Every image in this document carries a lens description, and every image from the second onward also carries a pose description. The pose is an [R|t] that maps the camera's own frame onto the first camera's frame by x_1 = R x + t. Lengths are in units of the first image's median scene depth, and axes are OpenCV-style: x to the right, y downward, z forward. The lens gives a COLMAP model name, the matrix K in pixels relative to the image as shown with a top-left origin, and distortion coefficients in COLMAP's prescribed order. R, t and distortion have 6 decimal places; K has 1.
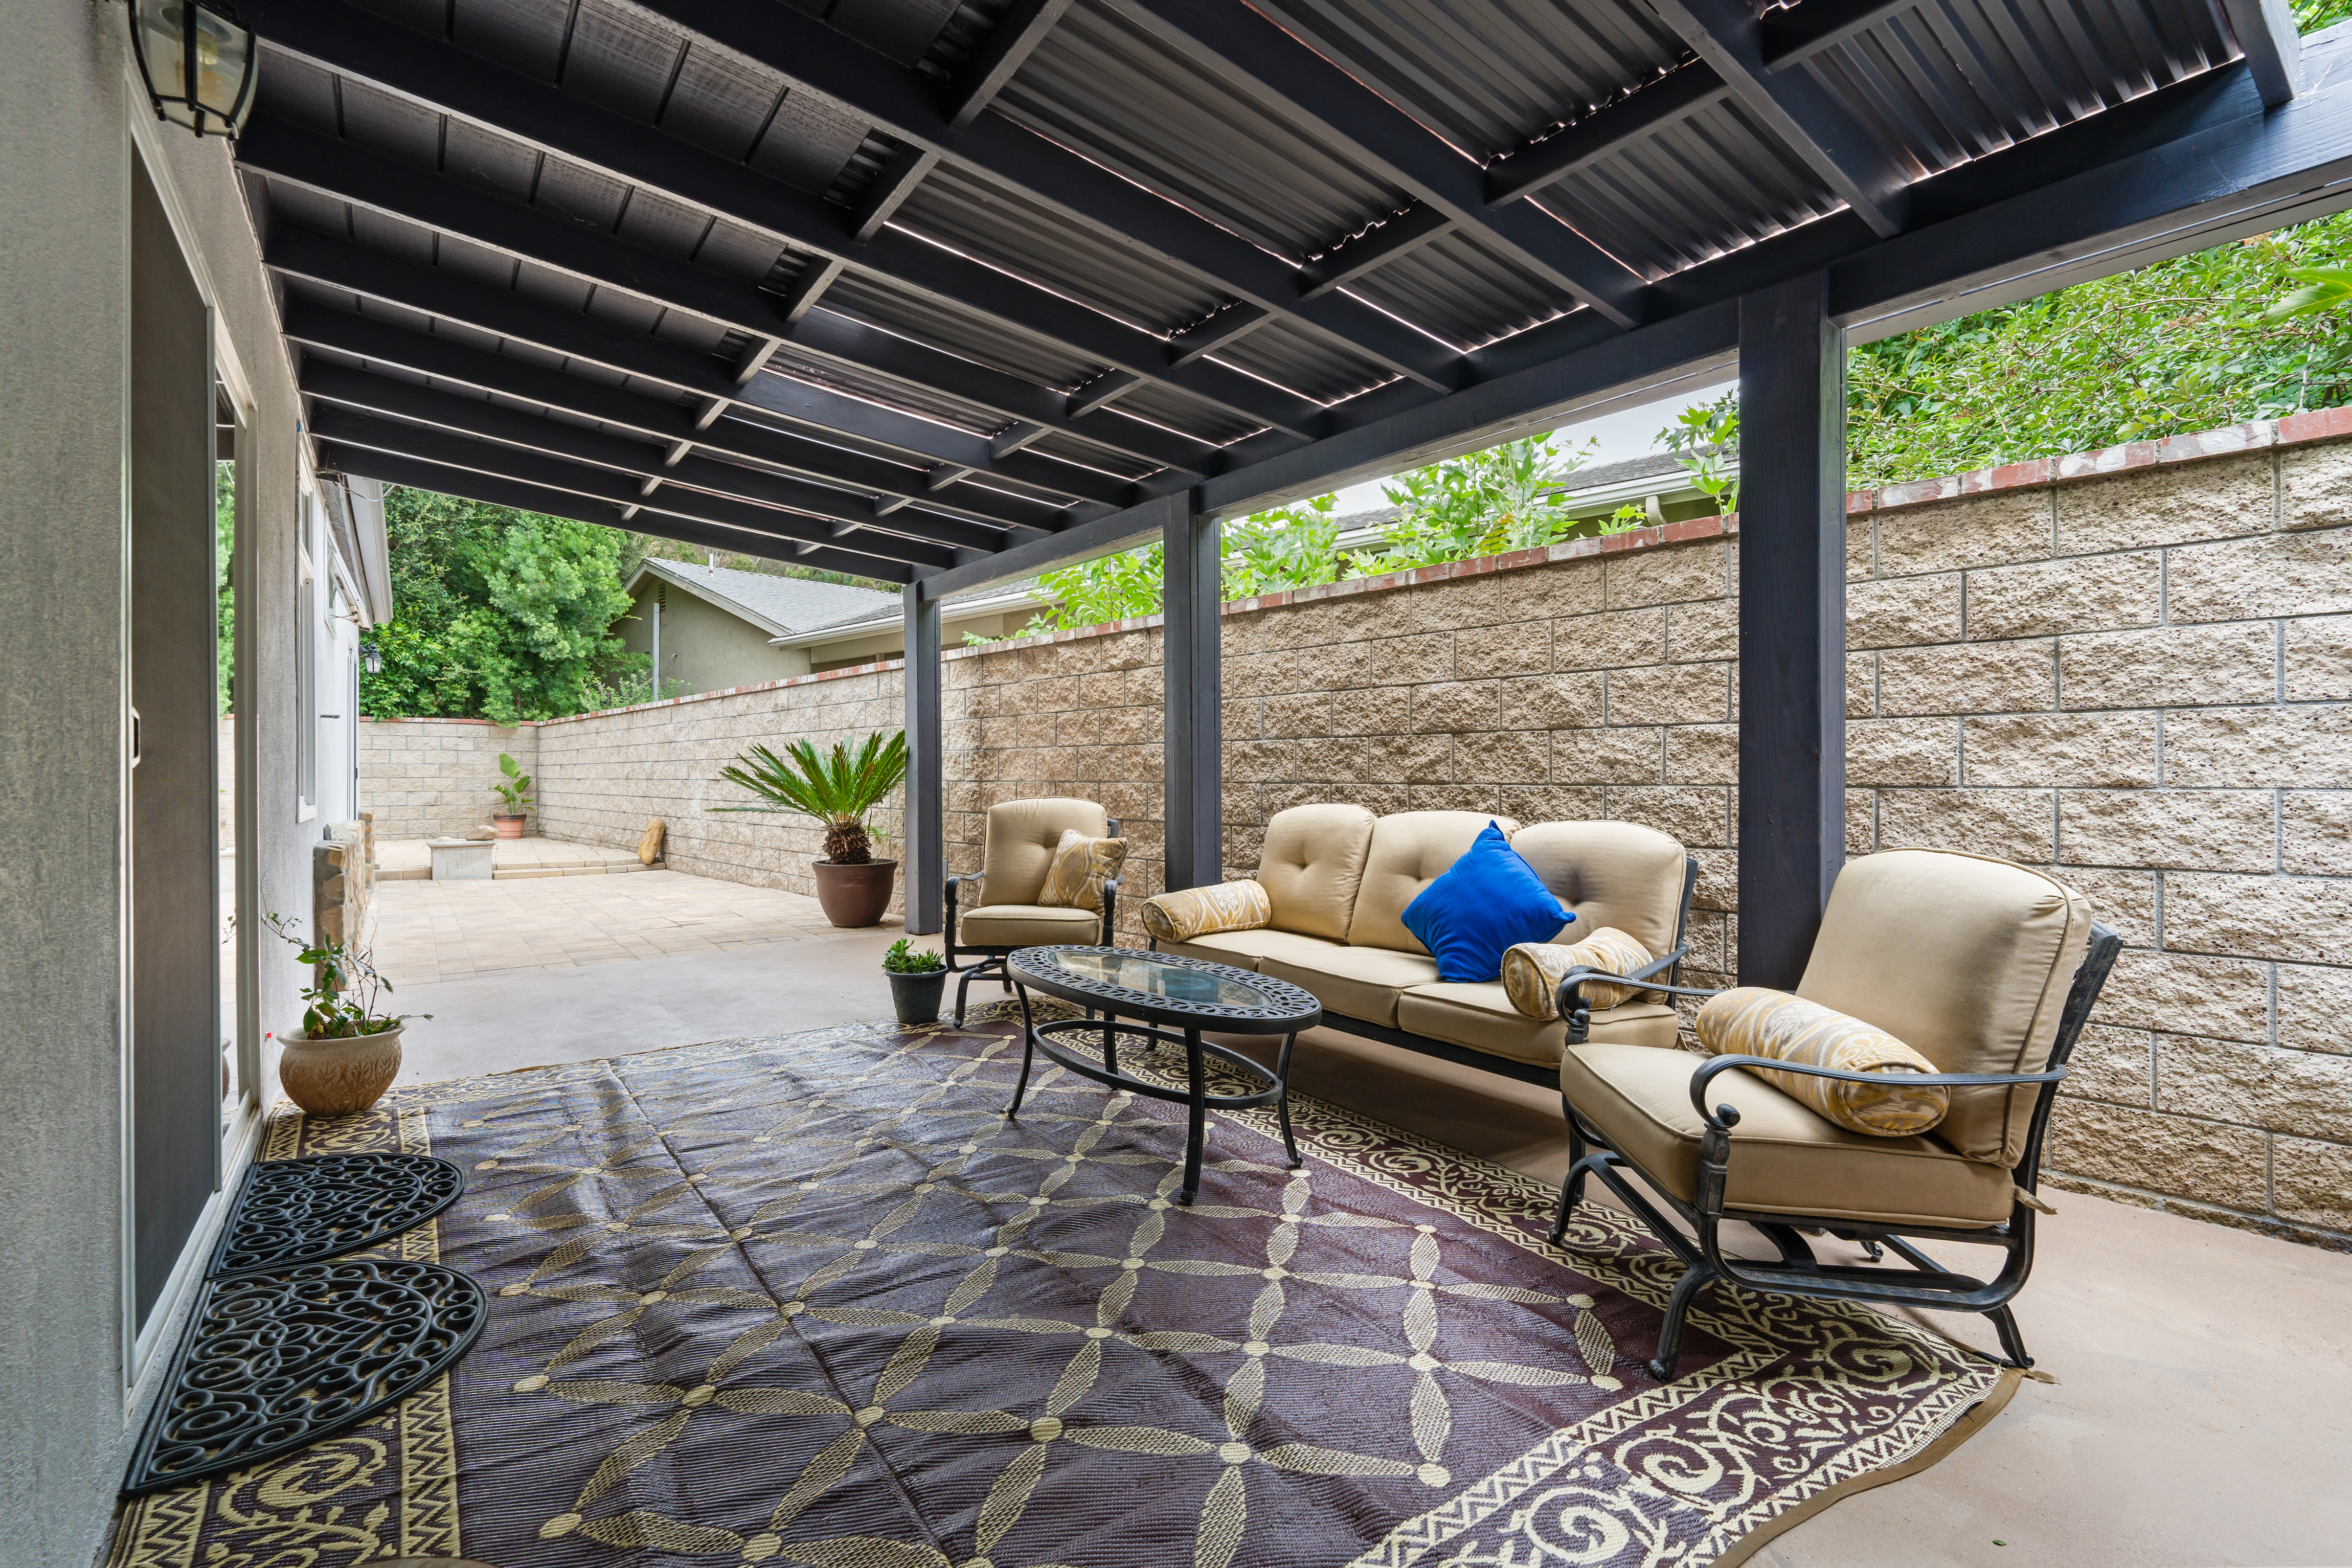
lens RADIAL K [[1053.8, 0, 1163.8], [0, 1053.8, 778.4], [0, 0, 1]] dist [-0.001641, -0.000532]
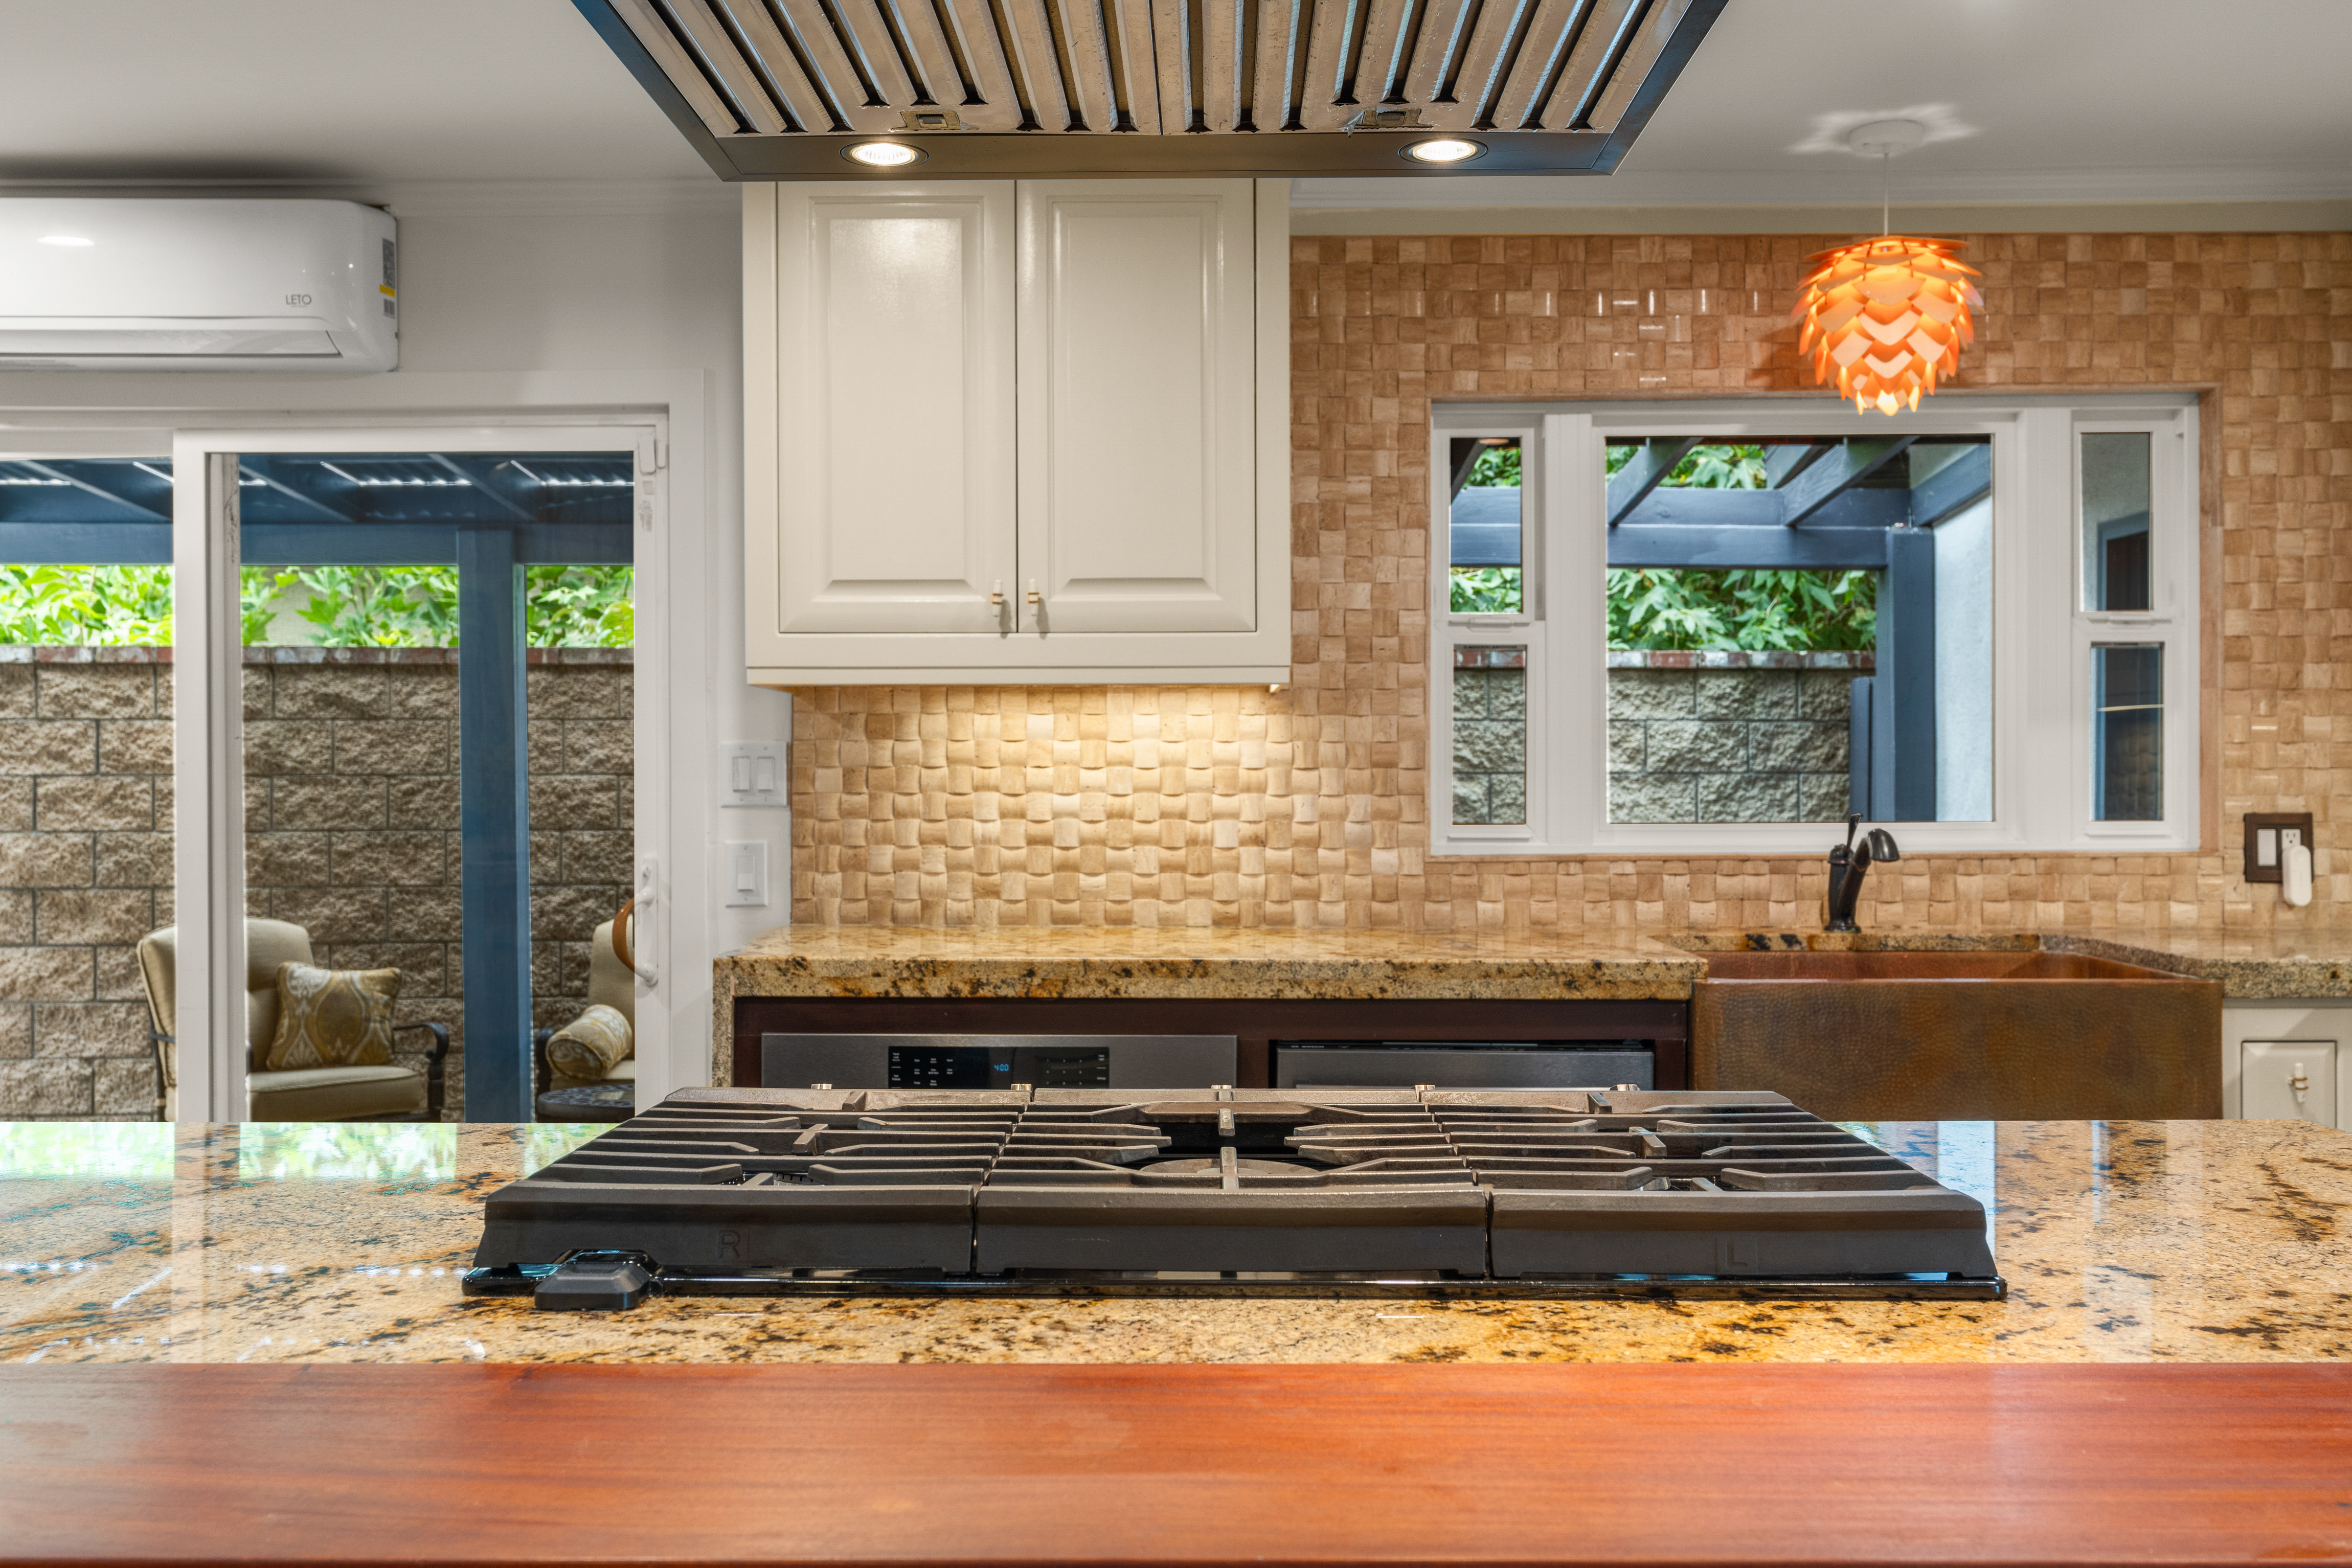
lens RADIAL K [[2103.4, 0, 1173.9], [0, 2103.4, 791.8], [0, 0, 1]] dist [0.005017, -0.003192]
pose [[0.593854, -0.005258, 0.804556, -1.010624], [0.003964, 0.999986, 0.003609, -0.080459], [-0.804563, 0.001046, 0.593866, -0.383609]]
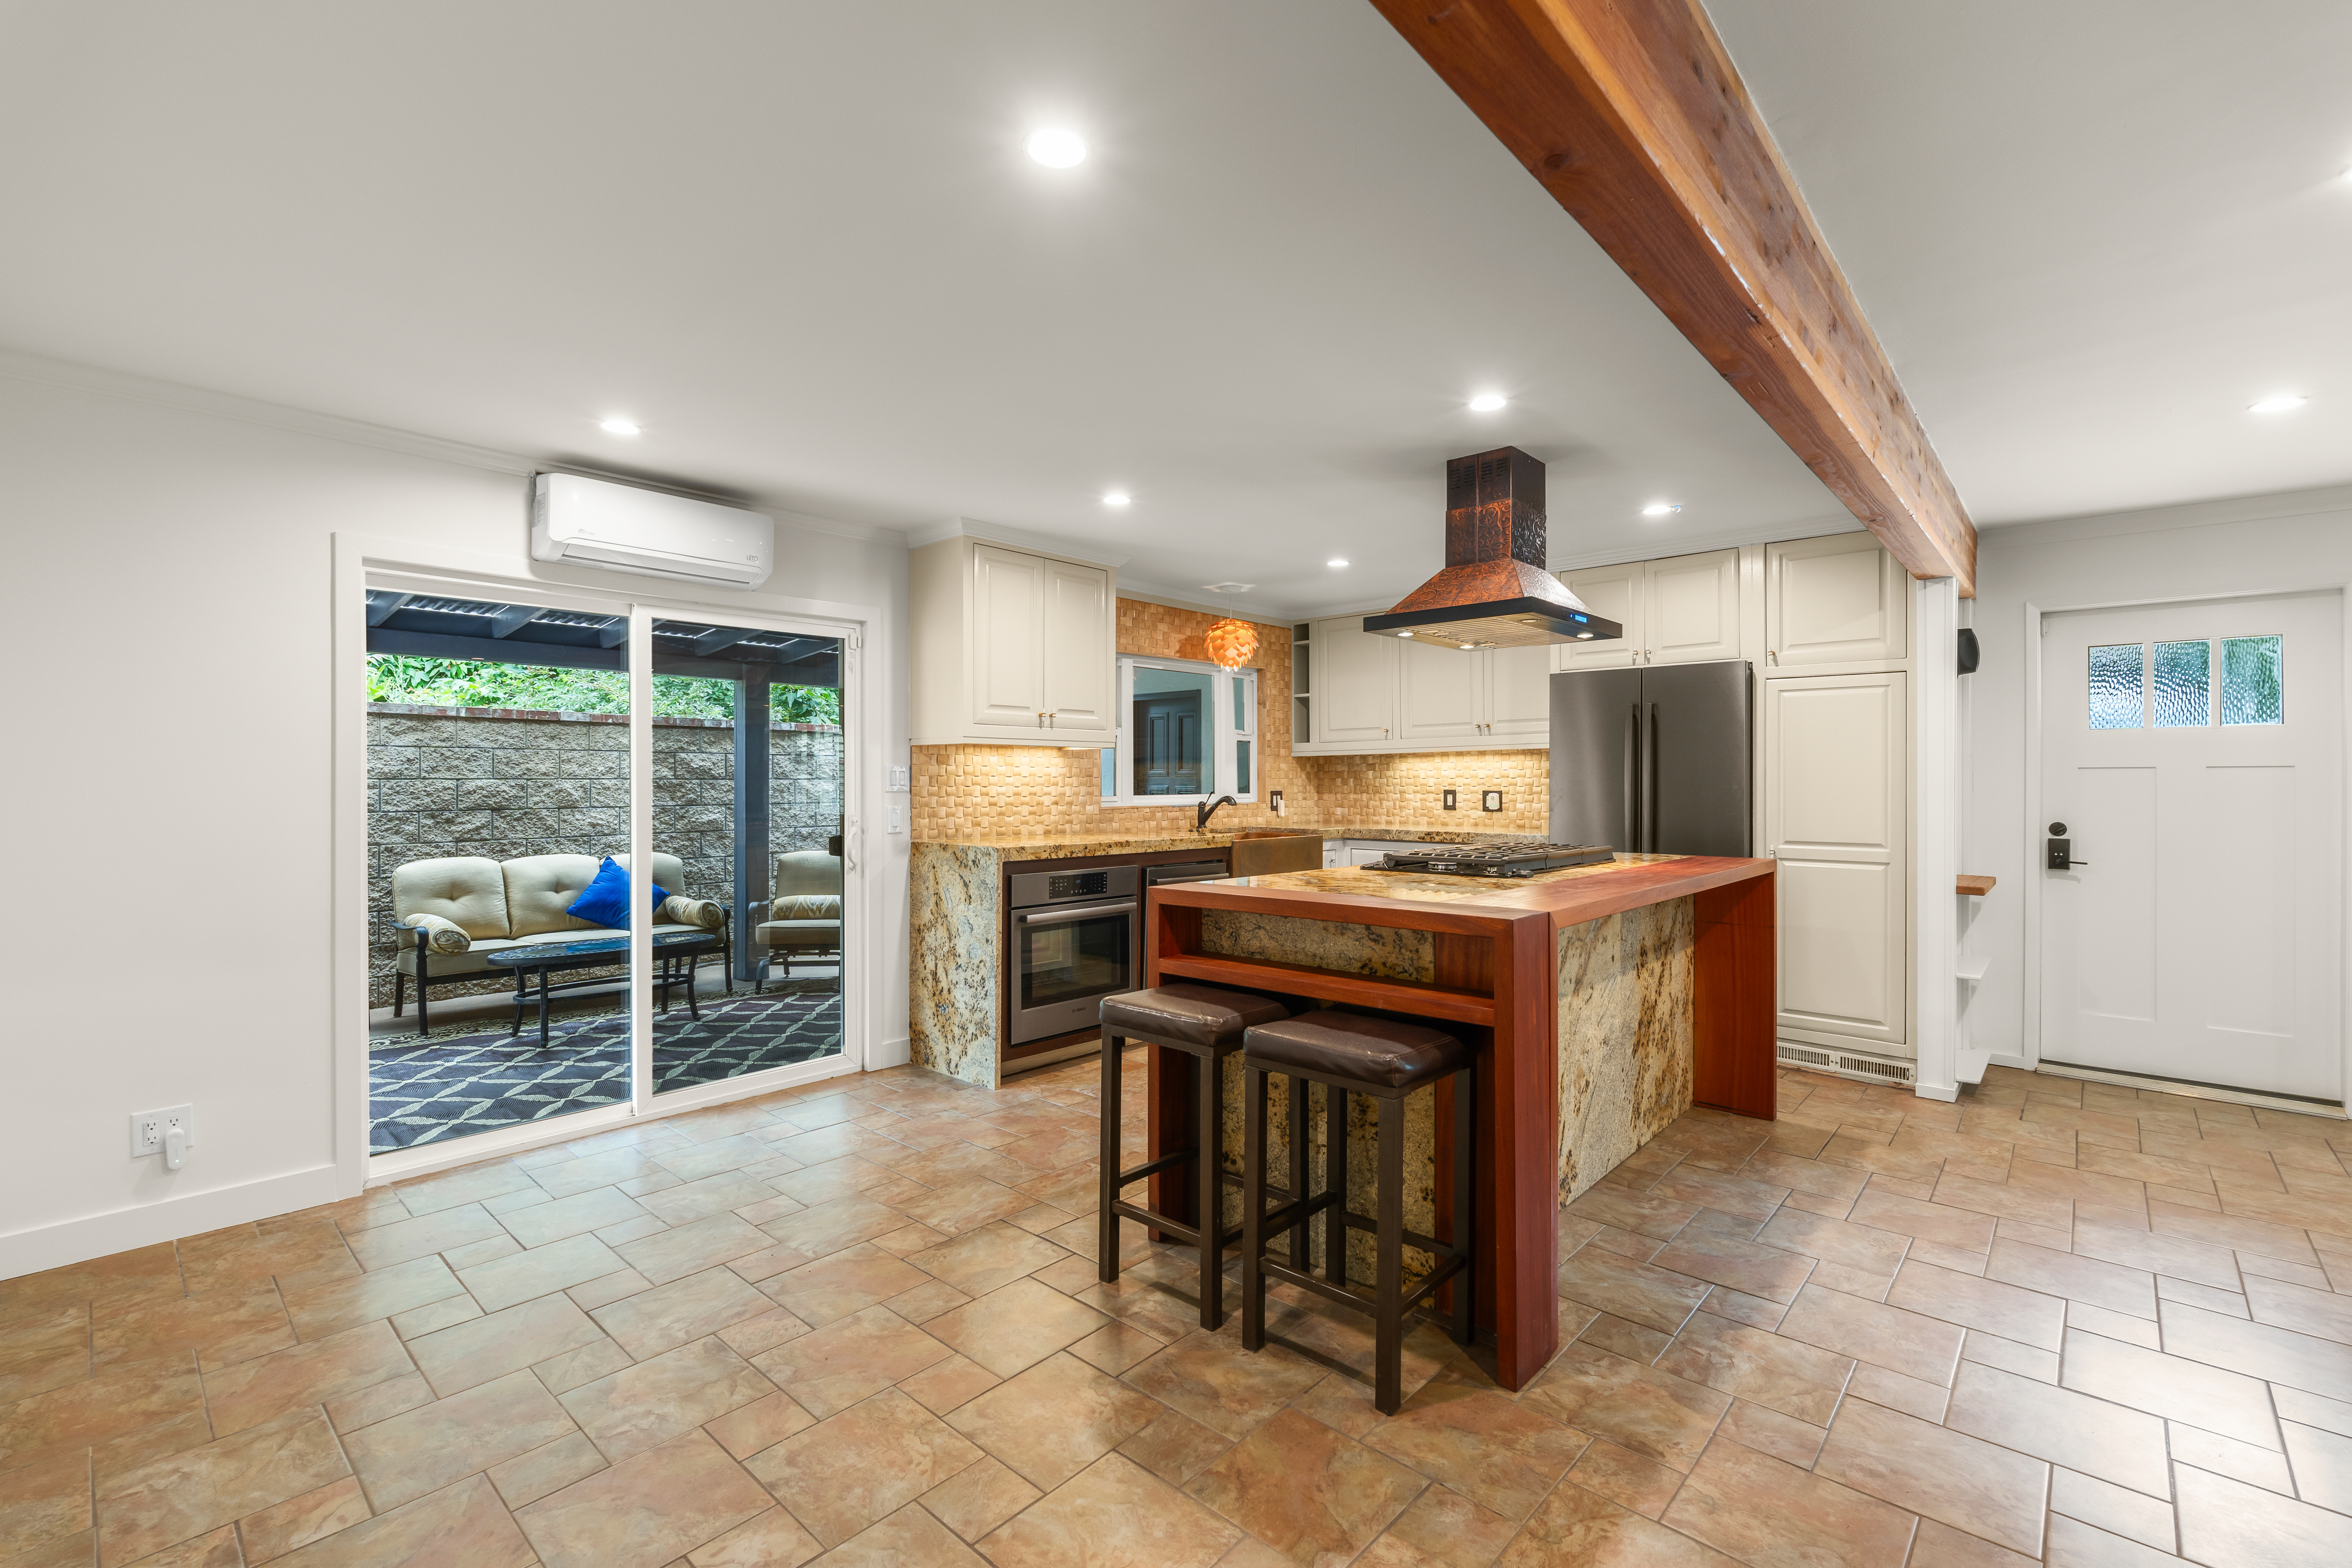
lens RADIAL K [[1029.4, 0, 1173.3], [0, 1029.4, 780.5], [0, 0, 1]] dist [-0.007376, 0.001951]
pose [[-0.198207, 0.002576, 0.980157, -1.514541], [0.005135, 0.999986, -0.001590, -0.080164], [-0.980147, 0.004718, -0.198217, 0.255971]]
